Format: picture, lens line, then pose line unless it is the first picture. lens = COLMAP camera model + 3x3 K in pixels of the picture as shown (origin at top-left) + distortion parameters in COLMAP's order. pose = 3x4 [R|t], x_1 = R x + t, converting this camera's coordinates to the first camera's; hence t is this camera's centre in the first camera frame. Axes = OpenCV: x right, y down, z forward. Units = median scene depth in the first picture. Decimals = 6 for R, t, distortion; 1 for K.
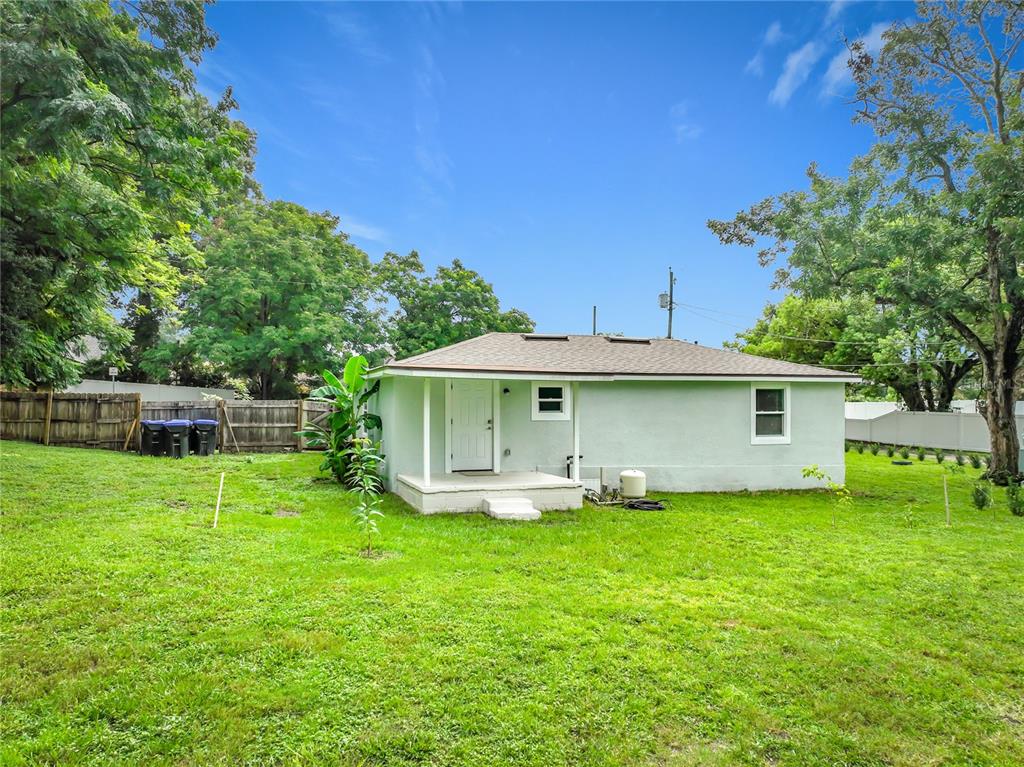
lens RADIAL K [[720.2, 0, 509.0], [0, 720.2, 405.8], [0, 0, 1]] dist [0.002896, 0.003162]
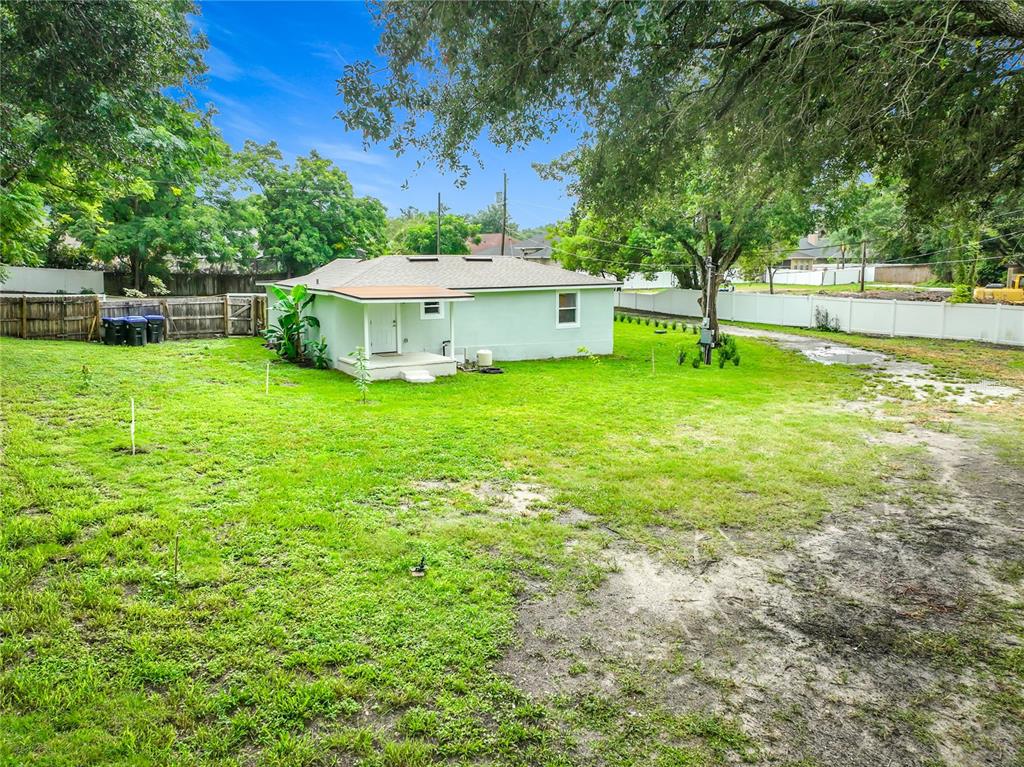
lens RADIAL K [[715.5, 0, 511.9], [0, 715.5, 383.9], [0, 0, 1]] dist [-0.000298, -0.000088]
pose [[0.973222, -0.041877, 0.226021, -0.106469], [0.004041, 0.986230, 0.165329, -0.079009], [-0.229833, -0.159988, 0.959990, -0.455655]]
